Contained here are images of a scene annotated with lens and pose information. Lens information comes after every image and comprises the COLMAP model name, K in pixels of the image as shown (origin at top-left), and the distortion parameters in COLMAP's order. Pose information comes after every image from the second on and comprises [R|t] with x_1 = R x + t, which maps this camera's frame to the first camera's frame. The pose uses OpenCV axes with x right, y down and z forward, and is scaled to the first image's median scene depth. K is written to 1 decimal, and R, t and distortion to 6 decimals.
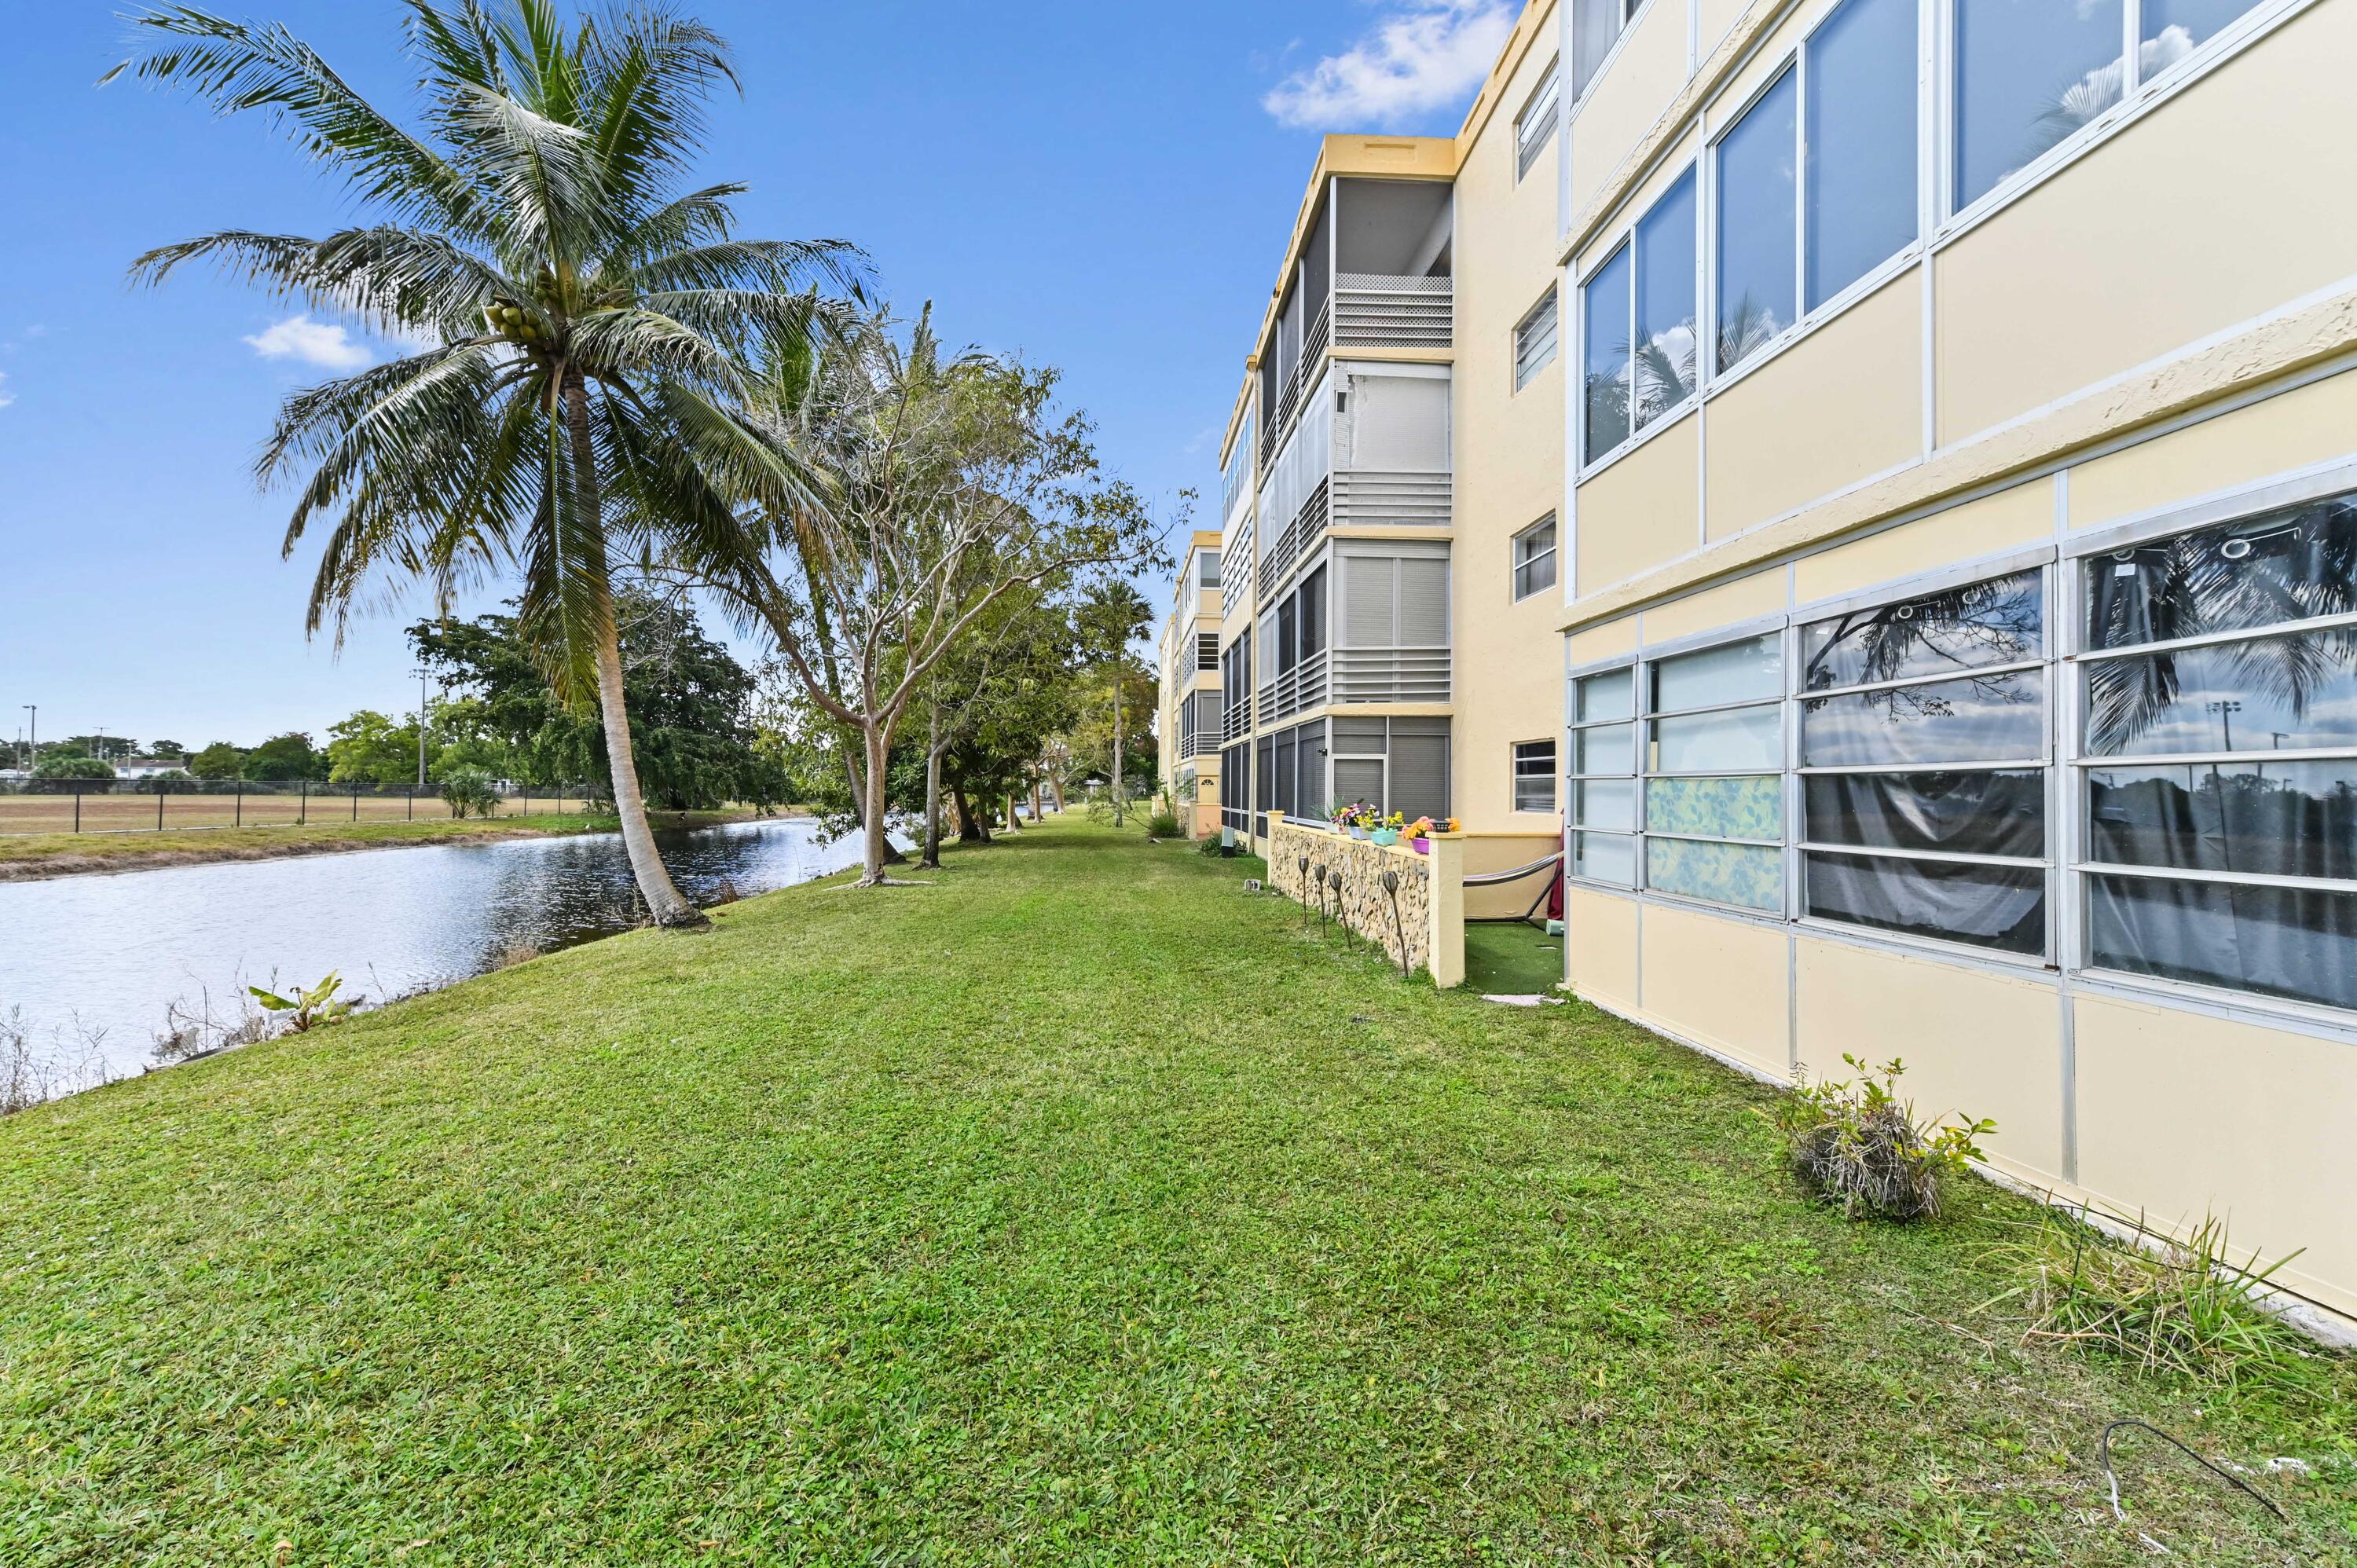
lens RADIAL K [[968.4, 0, 1178.5], [0, 968.4, 784.0], [0, 0, 1]] dist [0.025637, 0.000044]
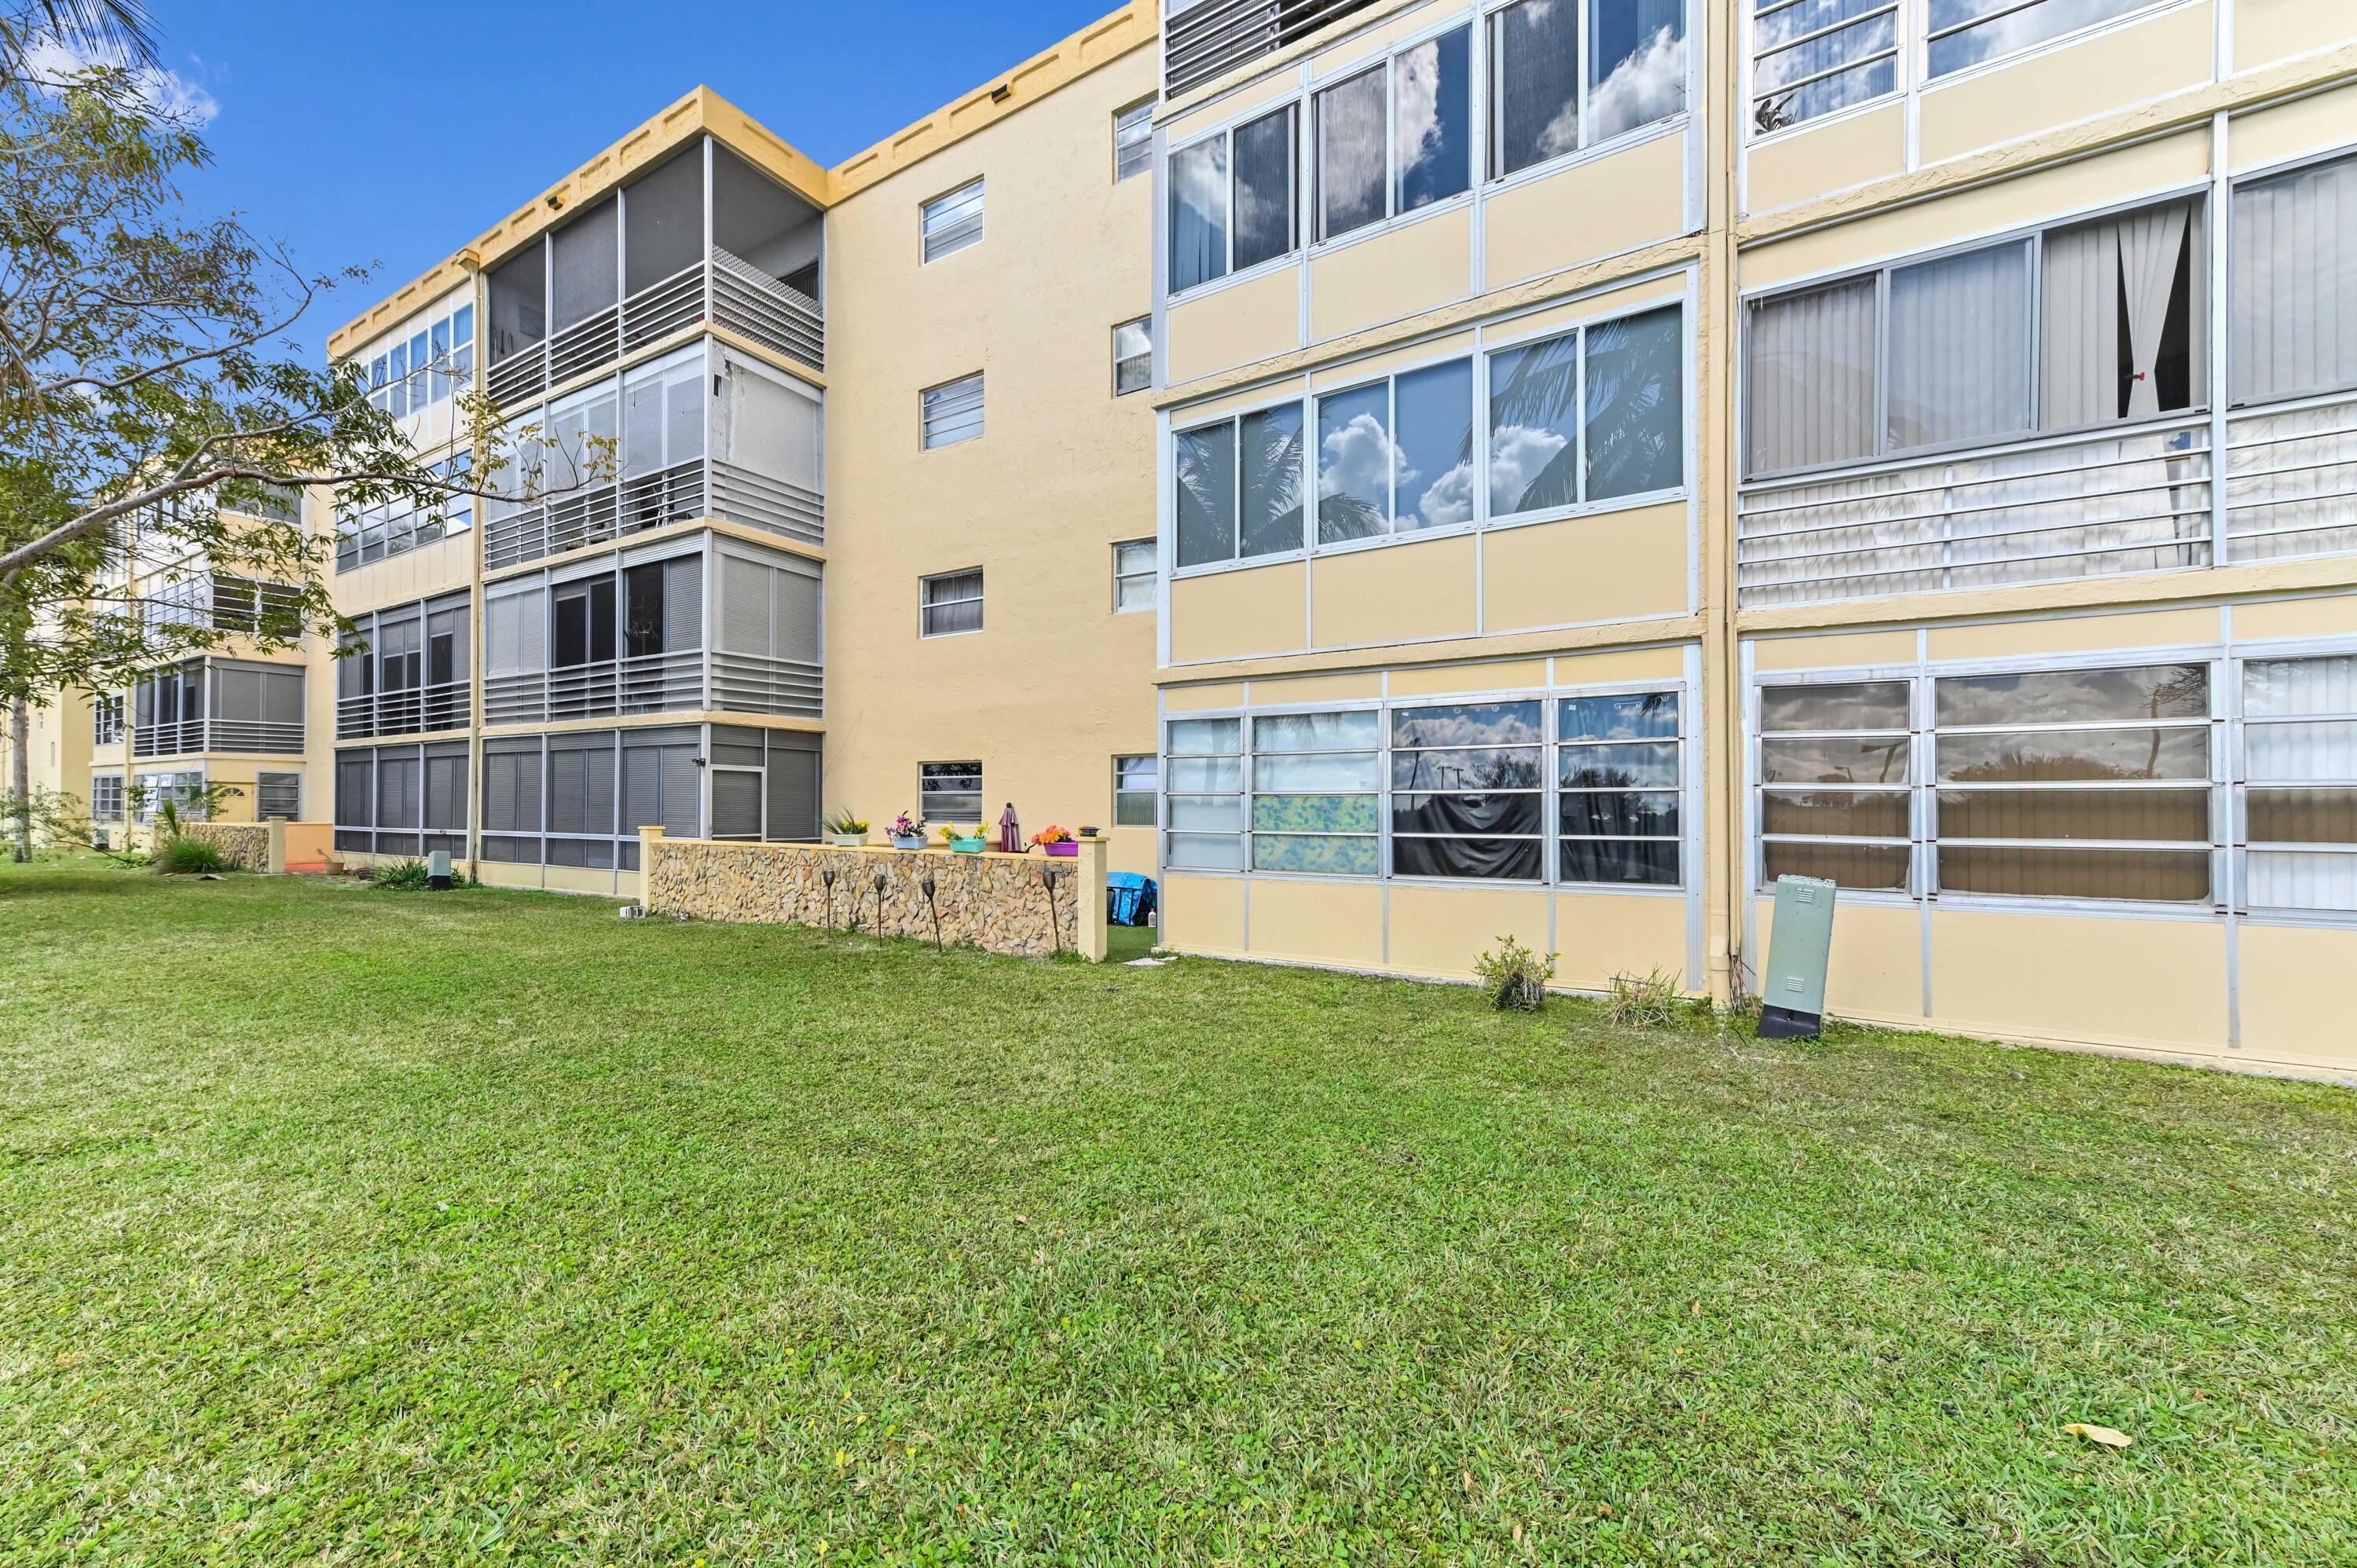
lens RADIAL K [[951.6, 0, 1176.8], [0, 951.6, 815.8], [0, 0, 1]] dist [0.024995, 0.000006]
pose [[0.595421, 0.000924, 0.803413, -0.310765], [-0.011312, 0.999910, 0.007233, 0.006620], [-0.803334, -0.013395, 0.595378, 0.094334]]
